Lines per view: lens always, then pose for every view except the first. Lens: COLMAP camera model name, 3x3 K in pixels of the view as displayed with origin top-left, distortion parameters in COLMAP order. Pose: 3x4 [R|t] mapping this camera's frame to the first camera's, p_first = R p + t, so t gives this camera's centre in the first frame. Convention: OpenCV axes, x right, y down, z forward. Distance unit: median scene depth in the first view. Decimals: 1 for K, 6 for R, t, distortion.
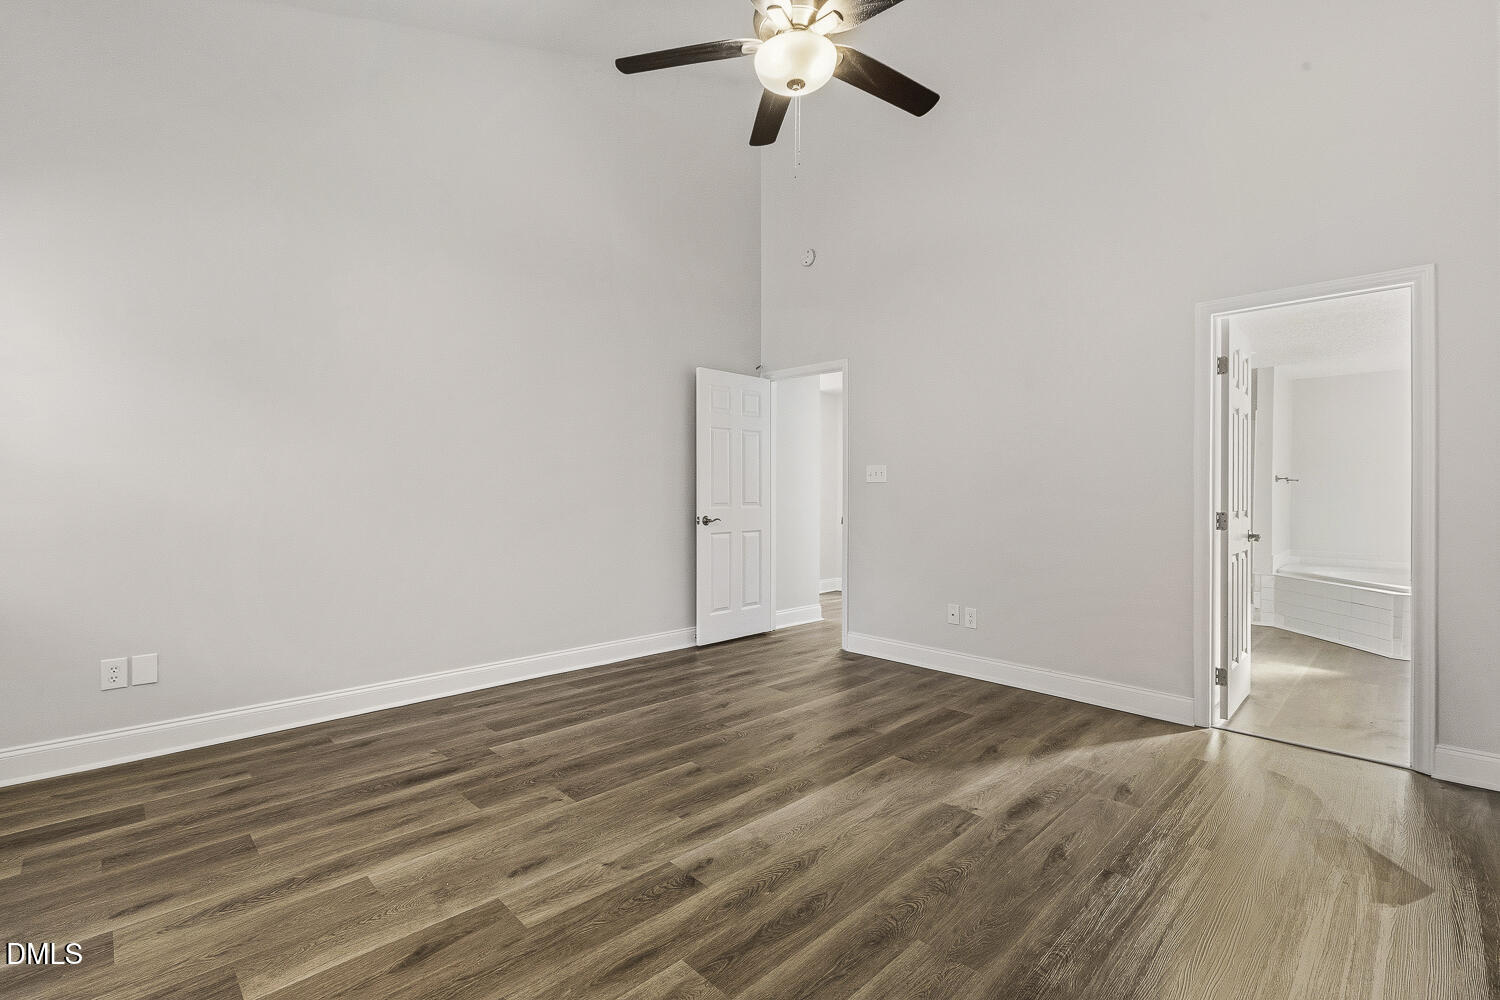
lens RADIAL K [[673.6, 0, 758.4], [0, 673.6, 498.1], [0, 0, 1]] dist [-0.003703, -0.000902]
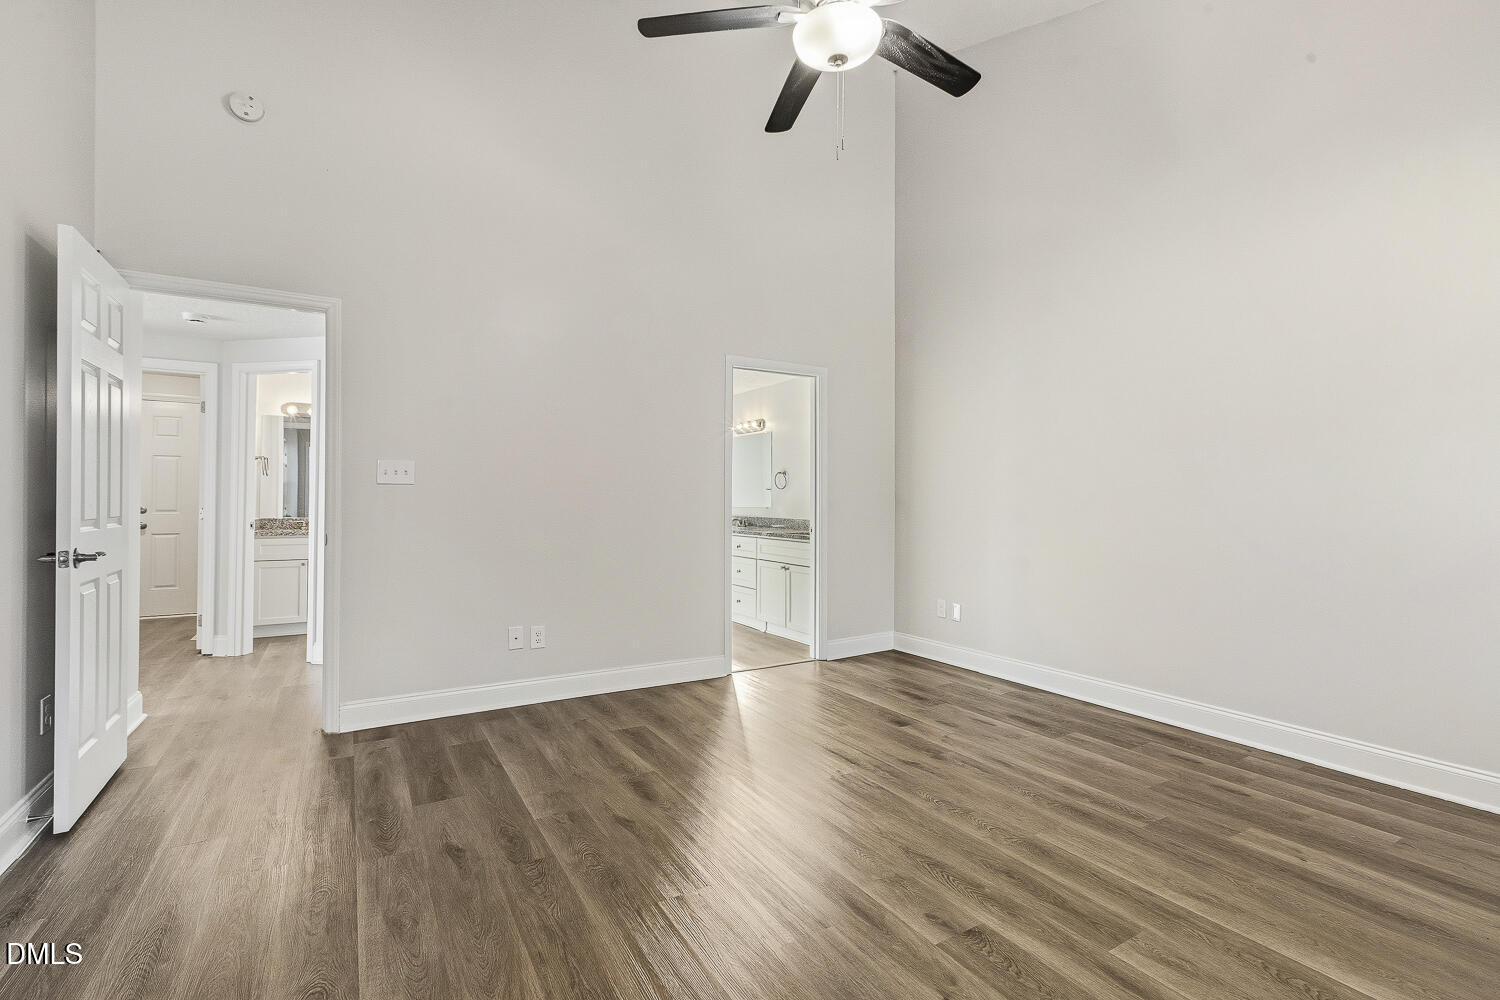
lens RADIAL K [[673.6, 0, 758.8], [0, 673.6, 496.0], [0, 0, 1]] dist [-0.003703, -0.000902]
pose [[0.235090, -0.000291, 0.971973, -0.591208], [0.005903, 0.999982, -0.001128, -0.009010], [-0.971956, 0.006003, 0.235088, 0.604622]]
